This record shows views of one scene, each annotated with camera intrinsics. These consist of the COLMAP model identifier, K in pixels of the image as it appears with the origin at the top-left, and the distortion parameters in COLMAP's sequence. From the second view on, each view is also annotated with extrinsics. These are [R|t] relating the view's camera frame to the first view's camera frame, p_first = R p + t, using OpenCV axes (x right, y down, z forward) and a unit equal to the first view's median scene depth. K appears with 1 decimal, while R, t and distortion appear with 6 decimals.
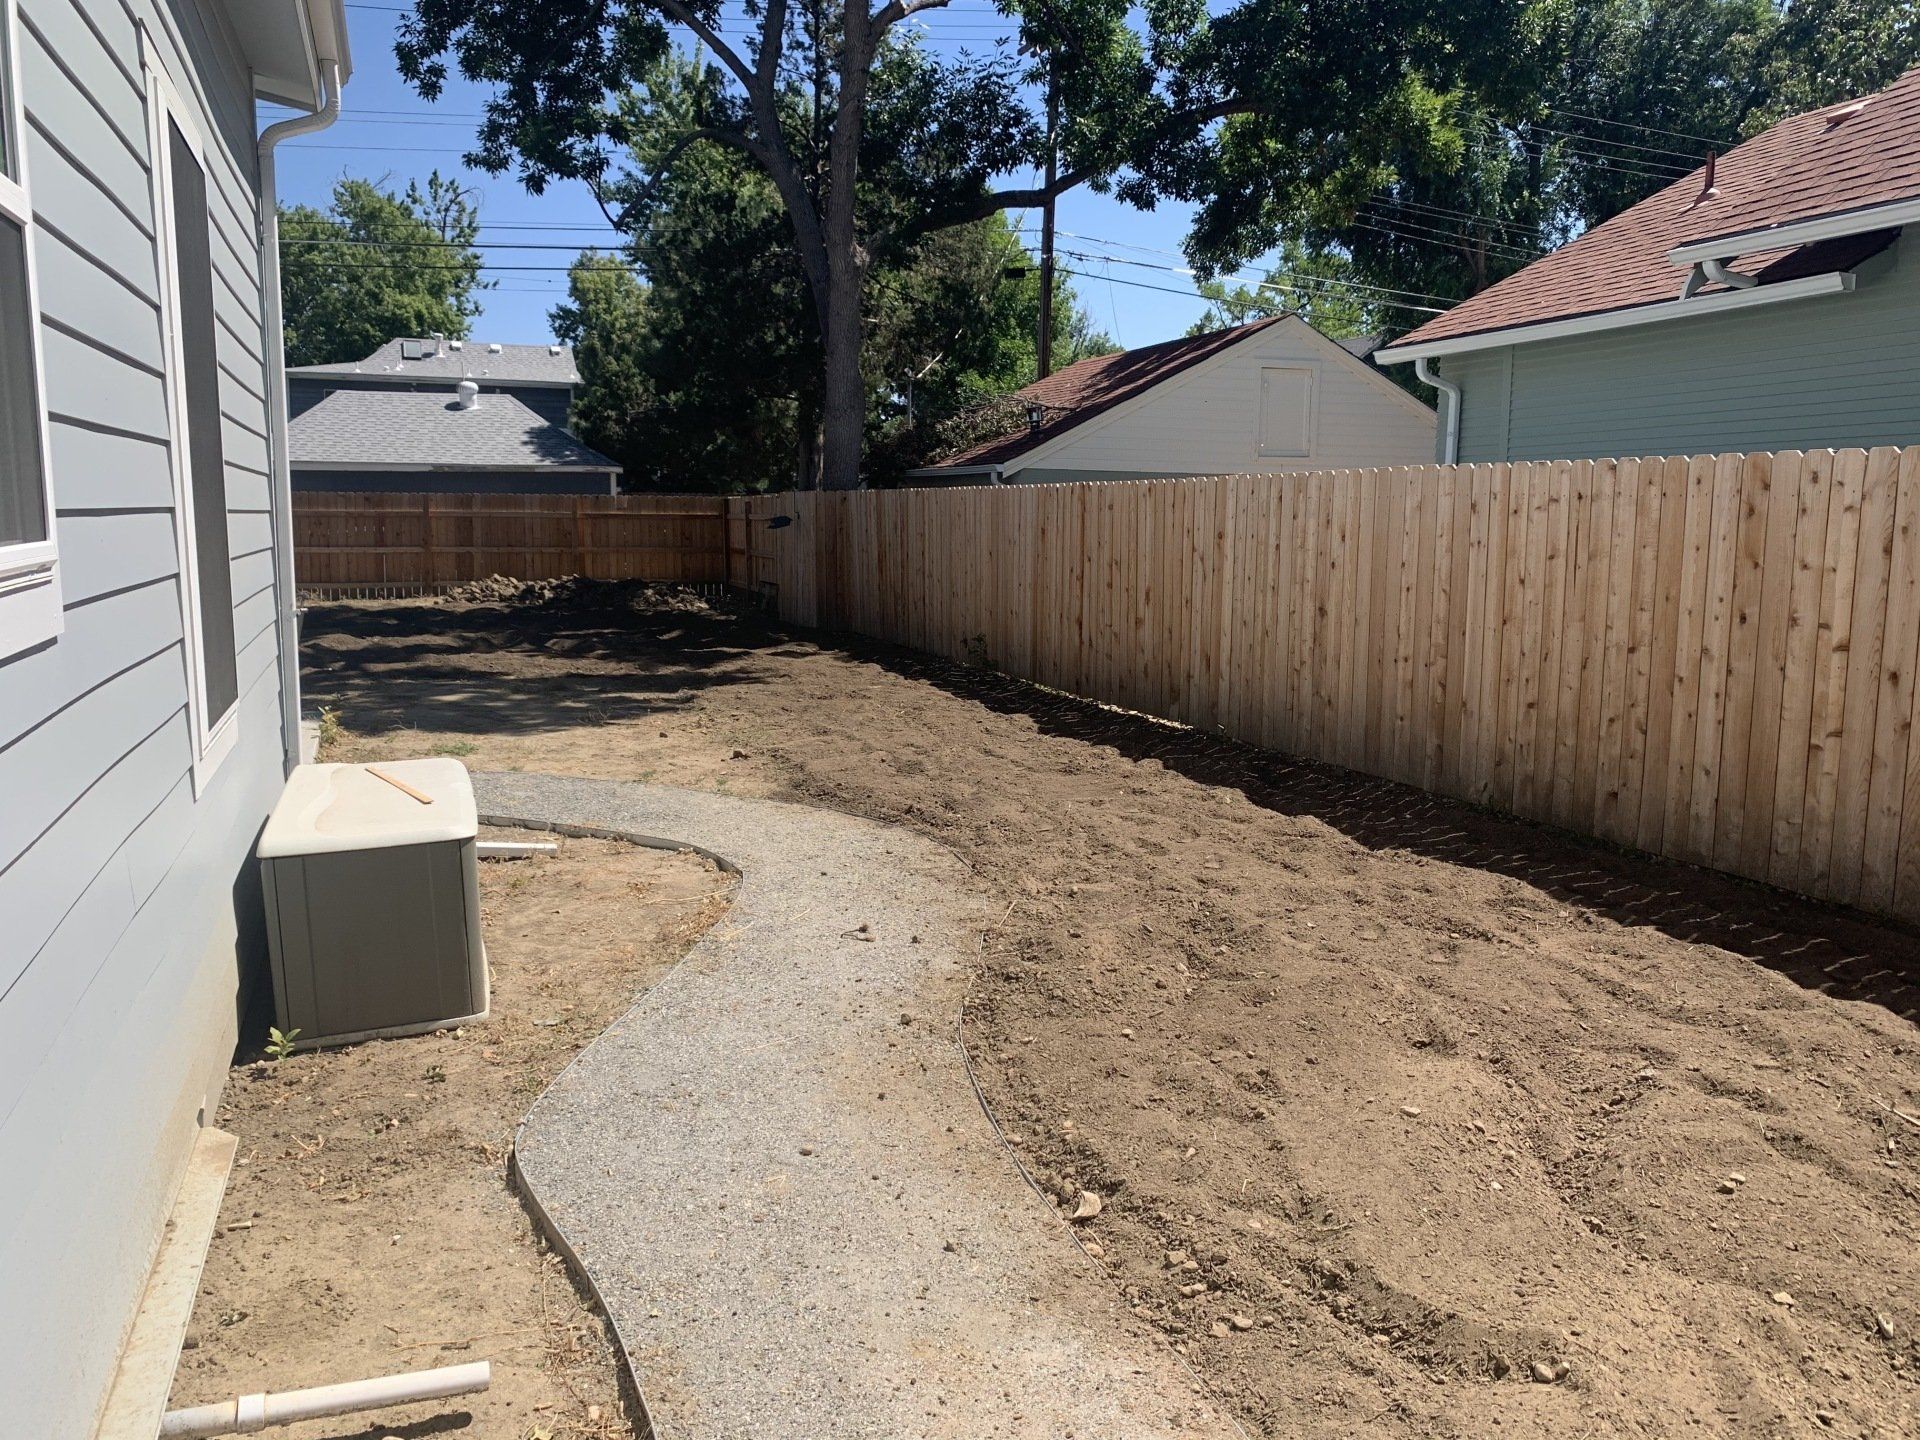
lens RADIAL K [[1471.2, 0, 991.9], [0, 1471.2, 724.0], [0, 0, 1]] dist [0.013239, -0.018436]
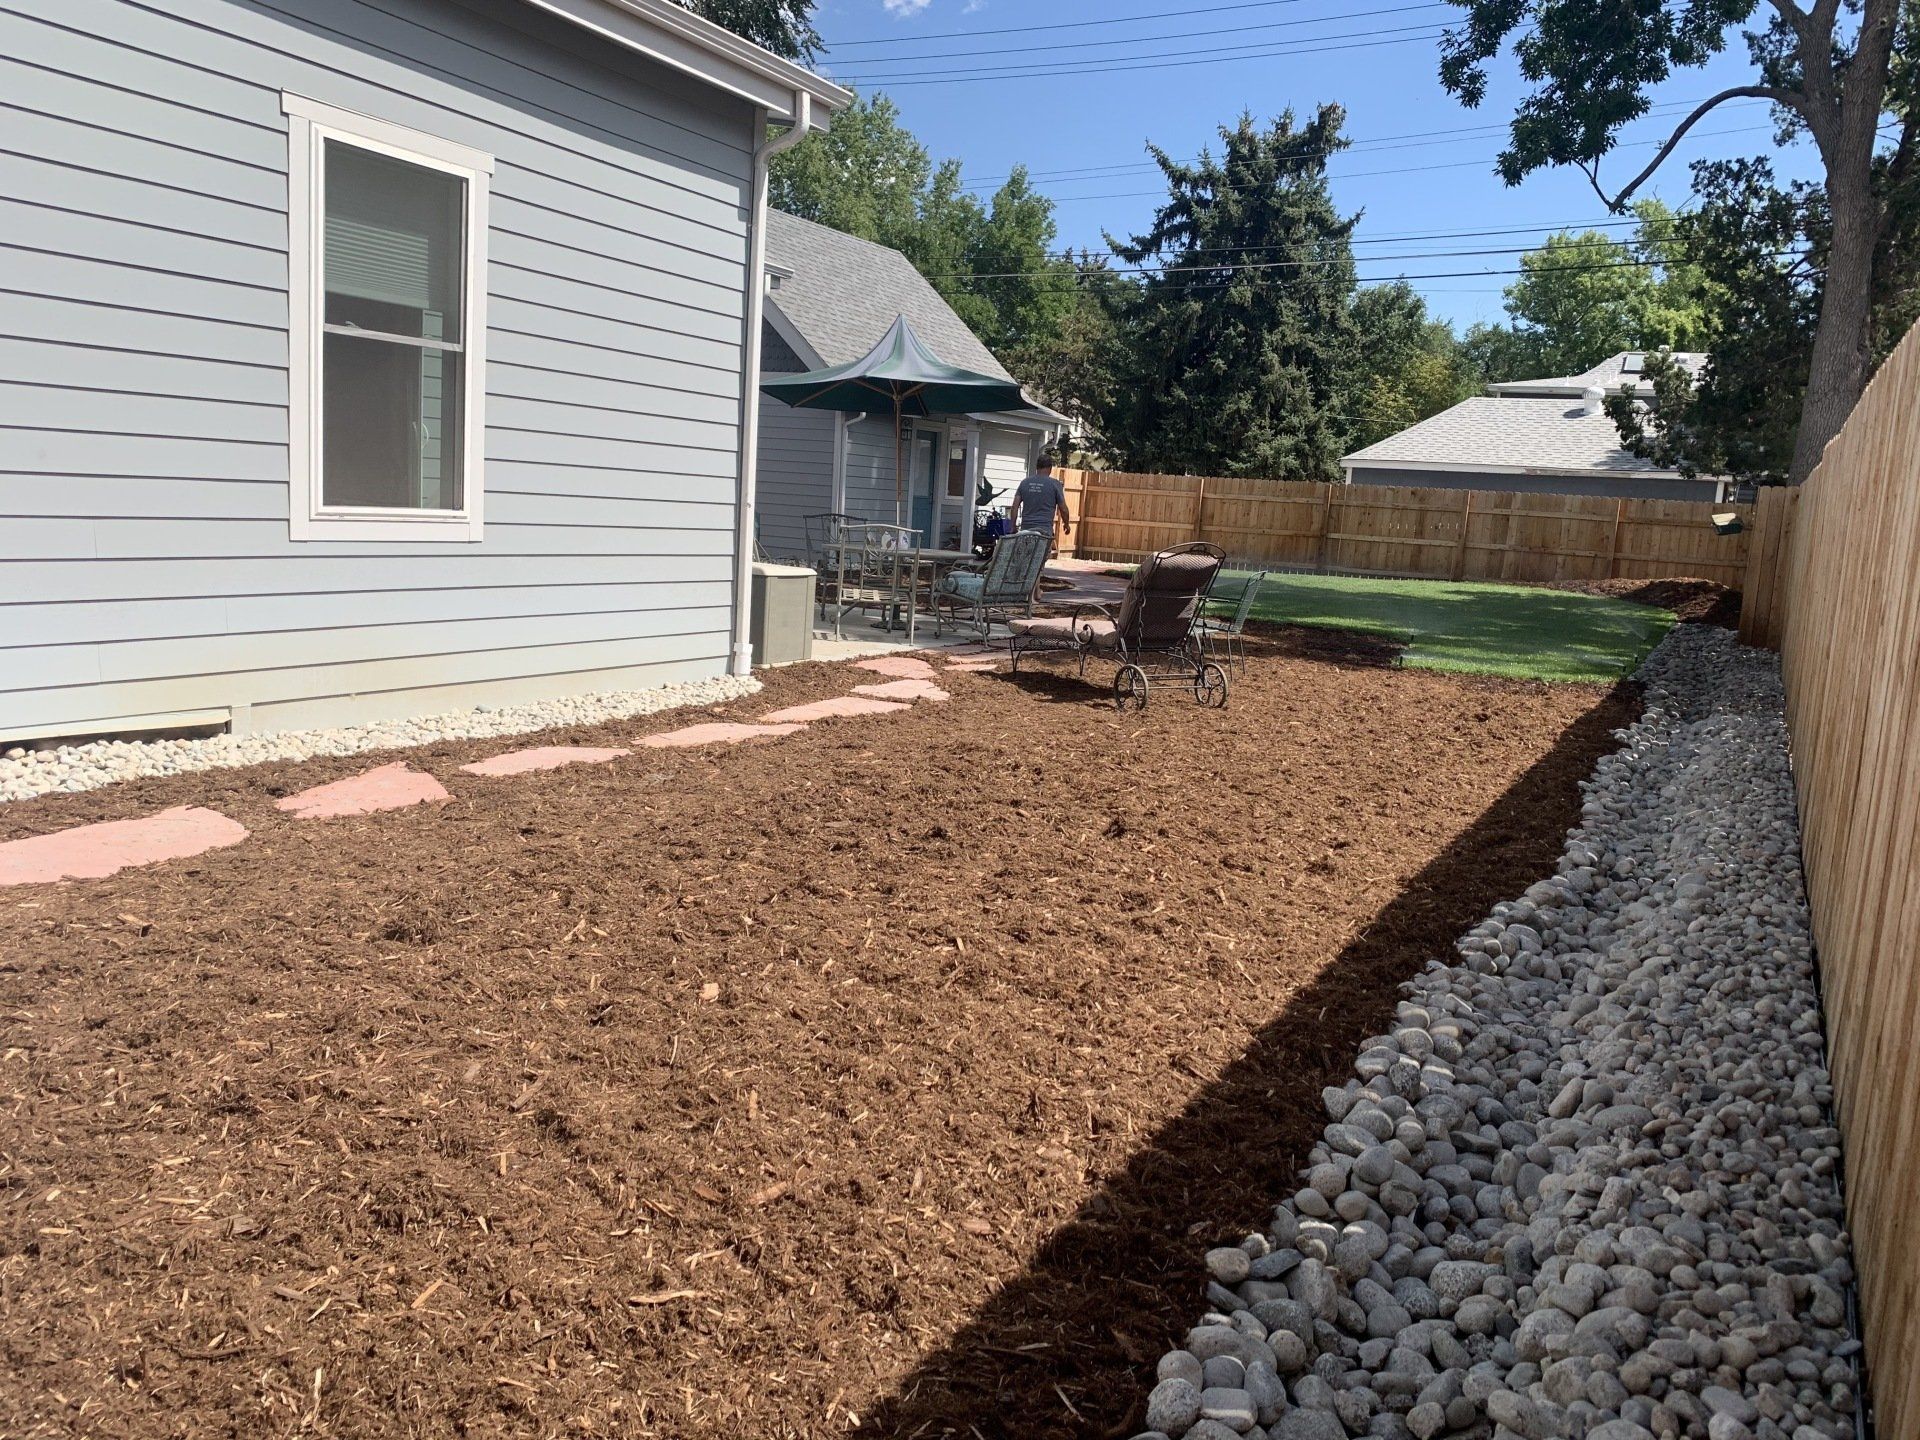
lens RADIAL K [[1471.2, 0, 950.9], [0, 1471.2, 718.5], [0, 0, 1]] dist [0.013239, -0.018436]
pose [[0.634487, 0.144564, -0.759294, 0.178233], [-0.162012, 0.985405, 0.052232, 0.005164], [0.755763, 0.089874, 0.648648, 0.065310]]
